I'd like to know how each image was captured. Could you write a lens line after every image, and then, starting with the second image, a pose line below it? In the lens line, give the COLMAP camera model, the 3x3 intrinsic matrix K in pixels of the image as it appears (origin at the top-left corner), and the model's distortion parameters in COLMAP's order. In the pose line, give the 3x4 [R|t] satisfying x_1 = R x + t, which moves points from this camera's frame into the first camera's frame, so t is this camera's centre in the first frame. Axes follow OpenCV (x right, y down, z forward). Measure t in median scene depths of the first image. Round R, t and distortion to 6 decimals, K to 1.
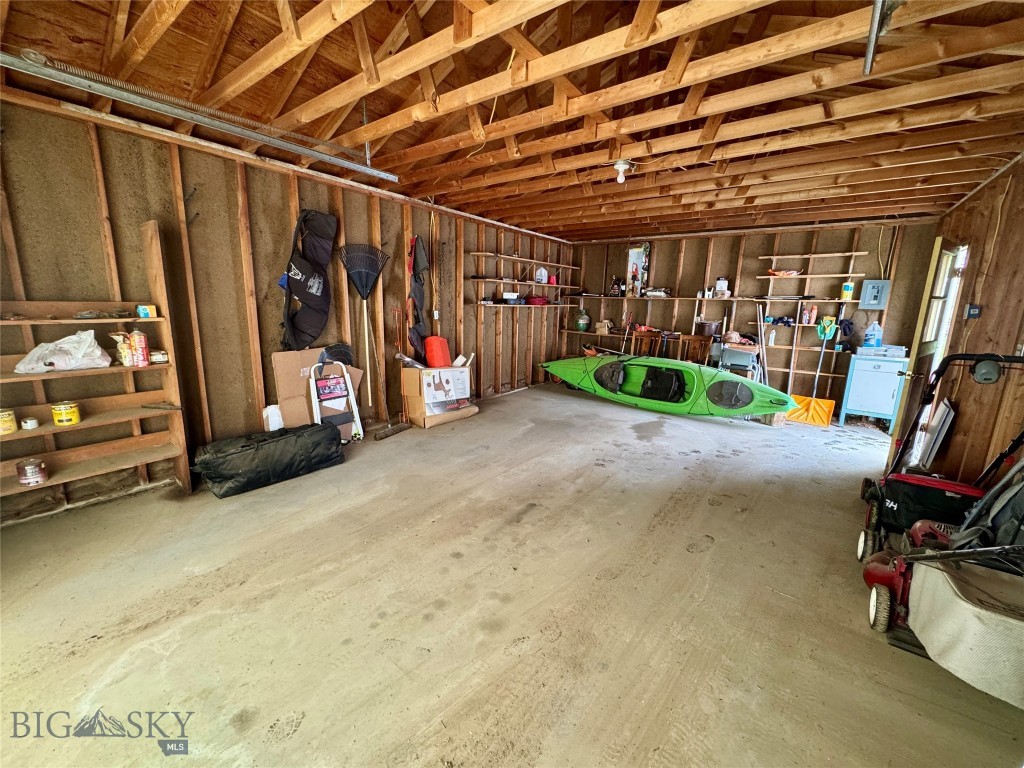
lens RADIAL K [[412.9, 0, 510.4], [0, 412.9, 383.2], [0, 0, 1]] dist [-0.000224, 0.000212]
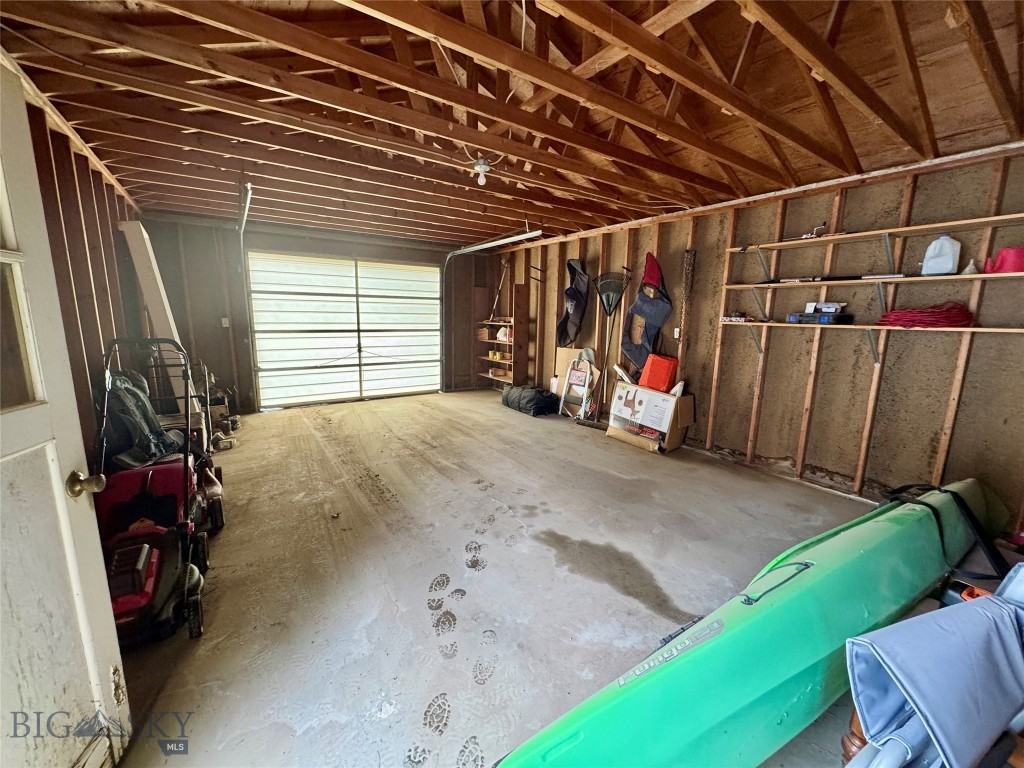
lens RADIAL K [[412.9, 0, 514.1], [0, 412.9, 386.1], [0, 0, 1]] dist [-0.000224, 0.000212]
pose [[-0.323246, 0.134367, -0.936727, 0.916373], [-0.206763, 0.955923, 0.208470, -0.198382], [0.923451, 0.261068, -0.281216, 1.121583]]
